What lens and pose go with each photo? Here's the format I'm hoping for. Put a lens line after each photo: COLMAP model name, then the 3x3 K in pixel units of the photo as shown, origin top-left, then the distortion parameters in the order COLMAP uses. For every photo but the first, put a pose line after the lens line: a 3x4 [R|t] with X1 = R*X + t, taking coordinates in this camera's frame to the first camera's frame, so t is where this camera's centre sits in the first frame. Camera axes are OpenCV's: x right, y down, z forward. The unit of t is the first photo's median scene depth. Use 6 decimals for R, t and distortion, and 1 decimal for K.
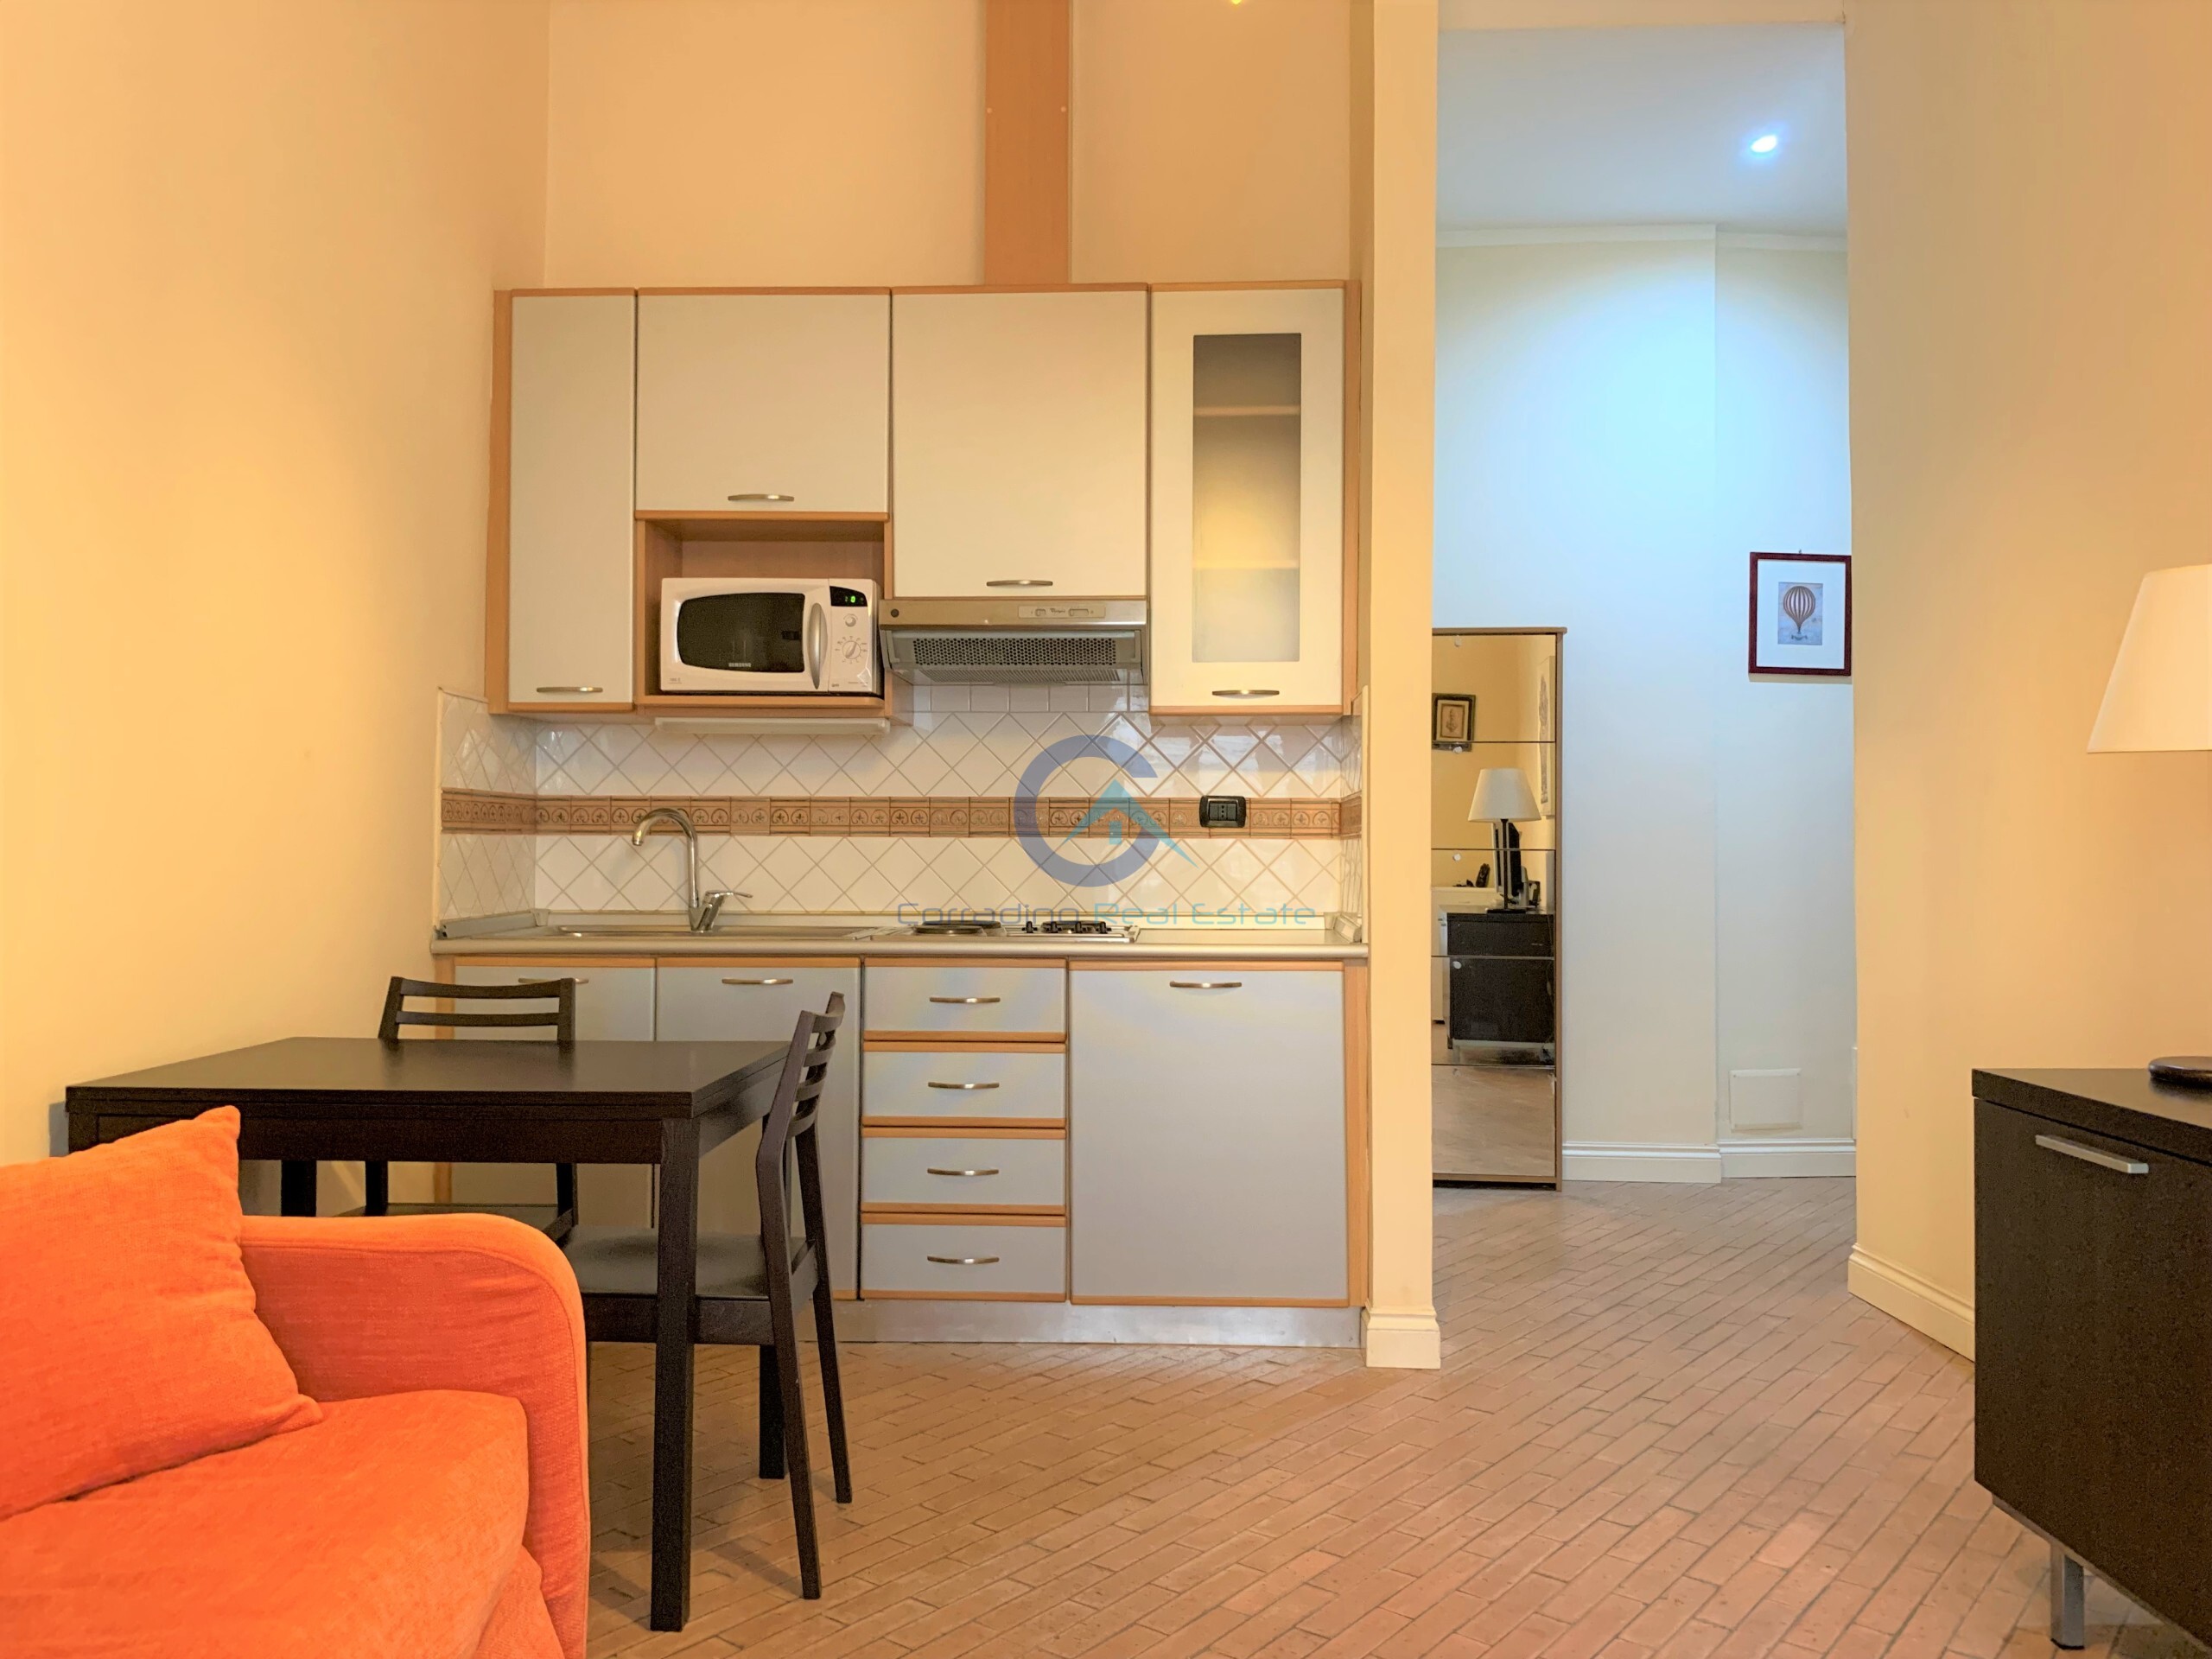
lens RADIAL K [[1671.1, 0, 1105.2], [0, 1671.1, 792.1], [0, 0, 1]] dist [0.066663, -0.121949]
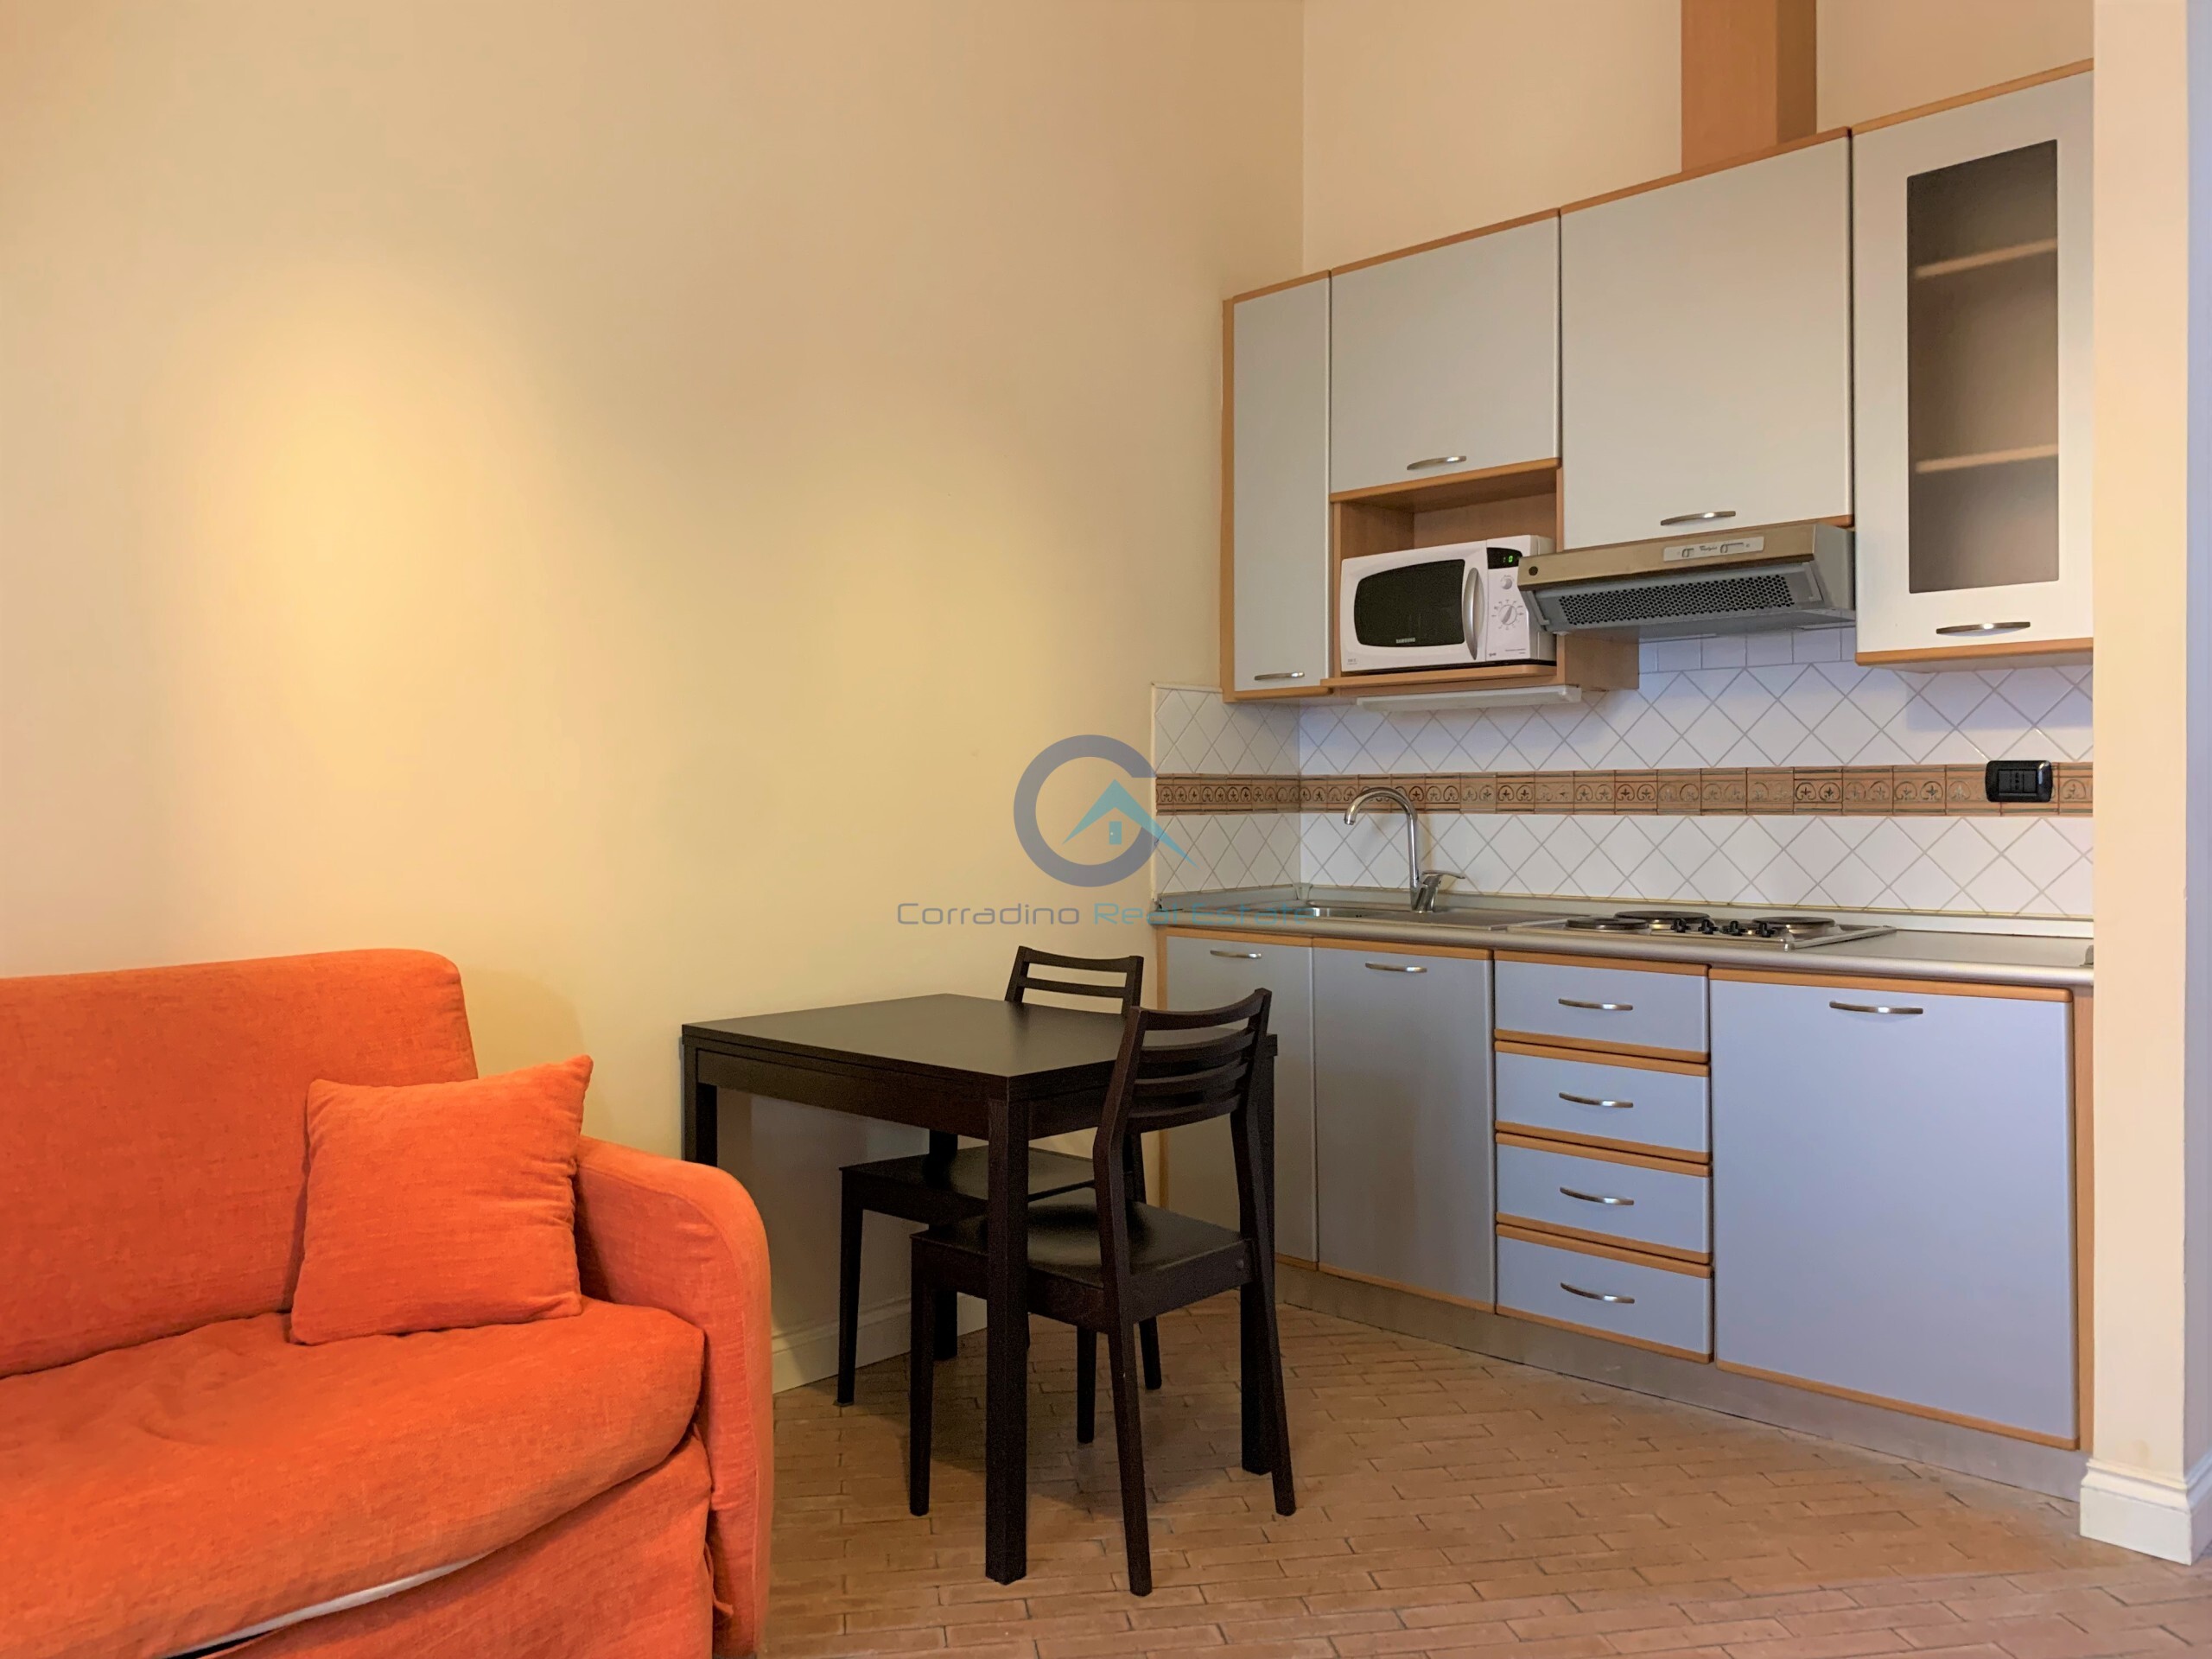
lens RADIAL K [[1654.9, 0, 1108.9], [0, 1654.9, 805.6], [0, 0, 1]] dist [0.120737, -0.339310]
pose [[0.733868, -0.005323, -0.679271, 0.302169], [0.031012, 0.999189, 0.025674, -0.010221], [0.678584, -0.039907, 0.733438, 0.170543]]
